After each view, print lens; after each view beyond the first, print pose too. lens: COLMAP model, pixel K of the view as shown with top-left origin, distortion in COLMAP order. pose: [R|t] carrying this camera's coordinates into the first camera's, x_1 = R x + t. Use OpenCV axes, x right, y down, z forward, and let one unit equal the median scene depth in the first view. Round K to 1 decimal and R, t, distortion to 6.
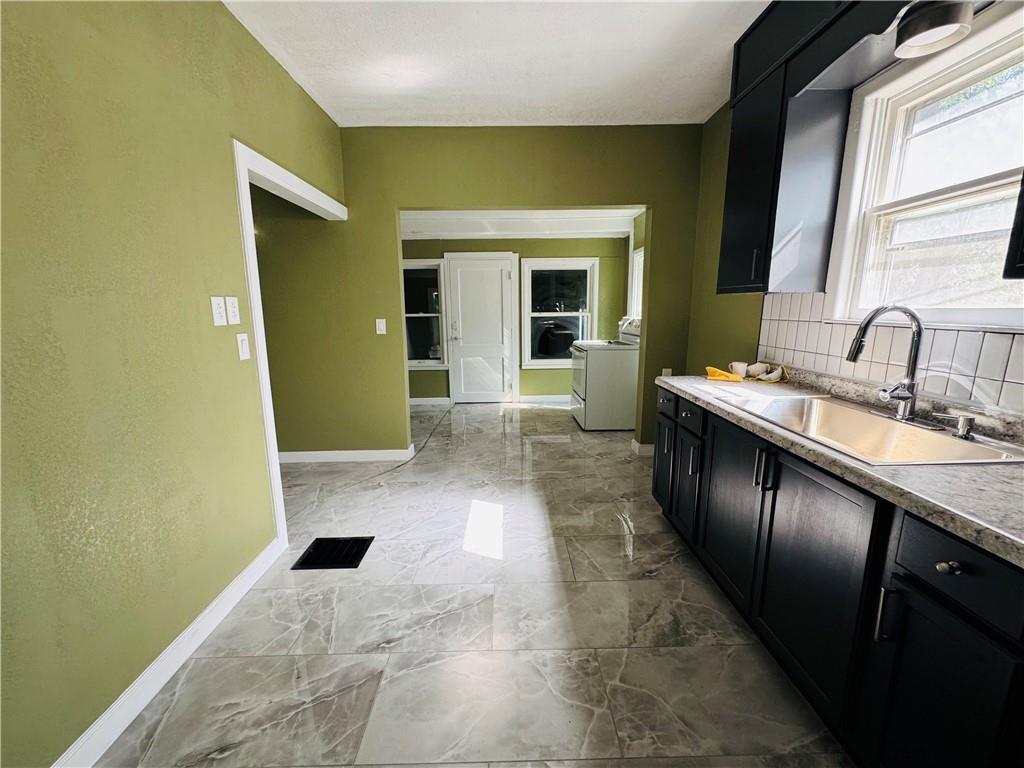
lens RADIAL K [[406.8, 0, 508.7], [0, 406.8, 377.5], [0, 0, 1]] dist [-0.002073, 0.000180]
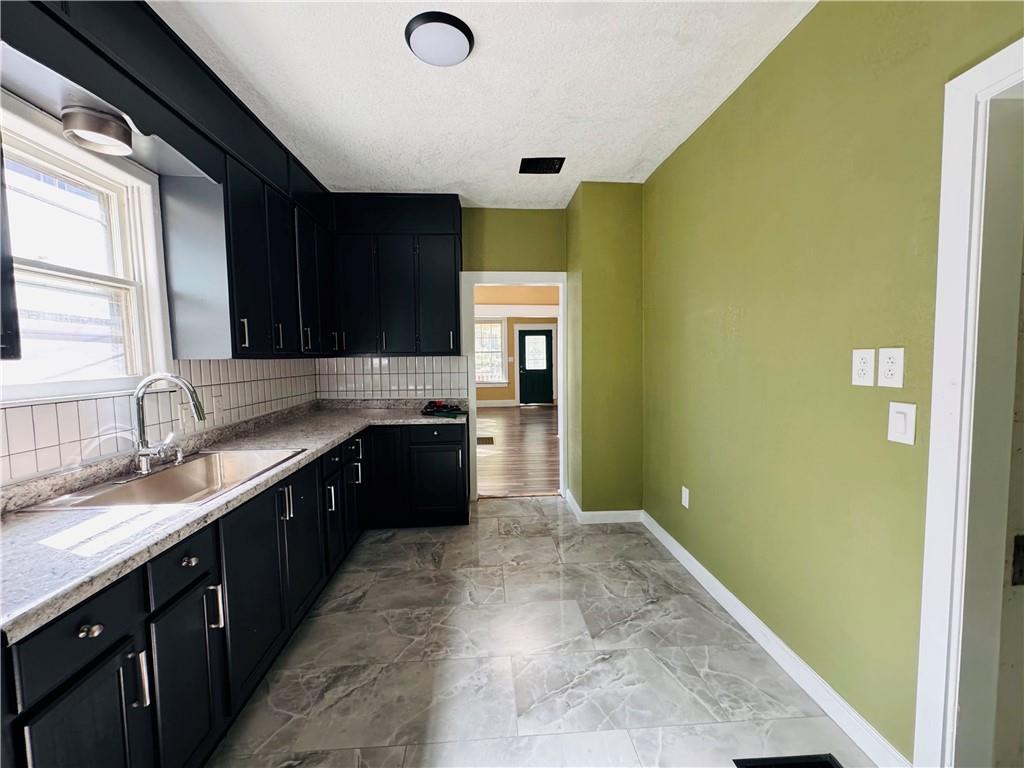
lens RADIAL K [[406.8, 0, 509.3], [0, 406.8, 380.1], [0, 0, 1]] dist [-0.002073, 0.000180]
pose [[-0.998258, 0.026724, -0.052598, 0.004088], [0.013667, 0.972023, 0.234488, -0.363515], [0.057393, 0.233361, -0.970695, 1.889893]]
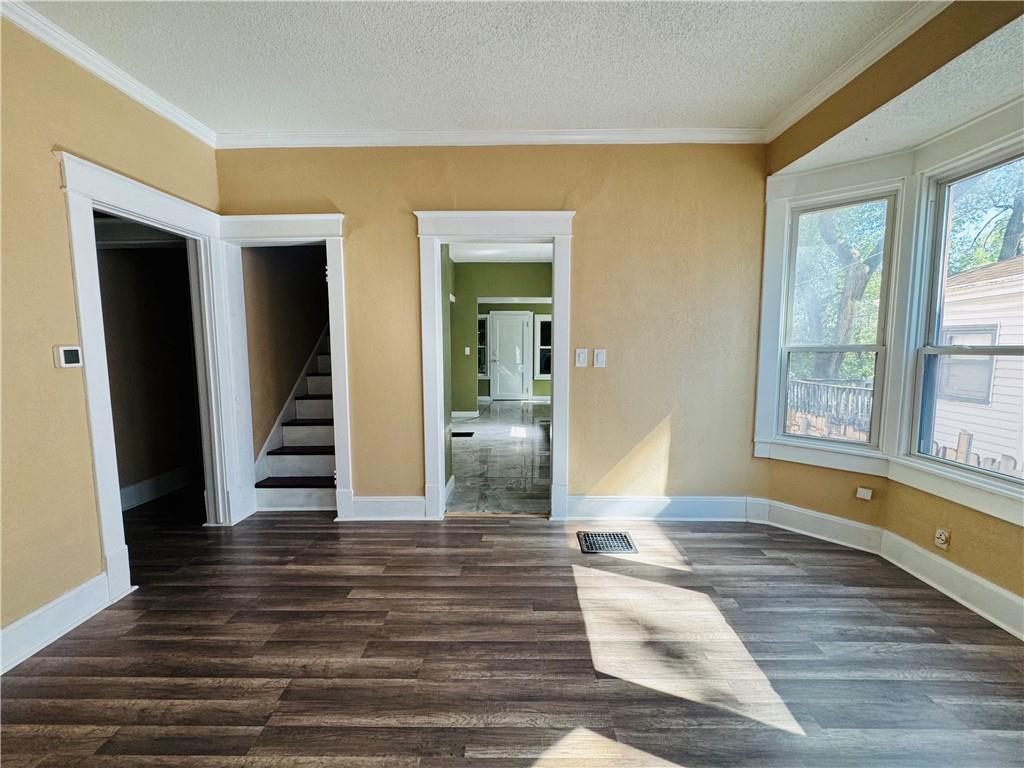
lens RADIAL K [[406.8, 0, 512.4], [0, 406.8, 381.2], [0, 0, 1]] dist [-0.002073, 0.000180]
pose [[0.999873, 0.013320, -0.008758, -0.009545], [-0.013799, 0.998272, -0.057118, 0.018816], [0.007982, 0.057232, 0.998329, -0.150420]]
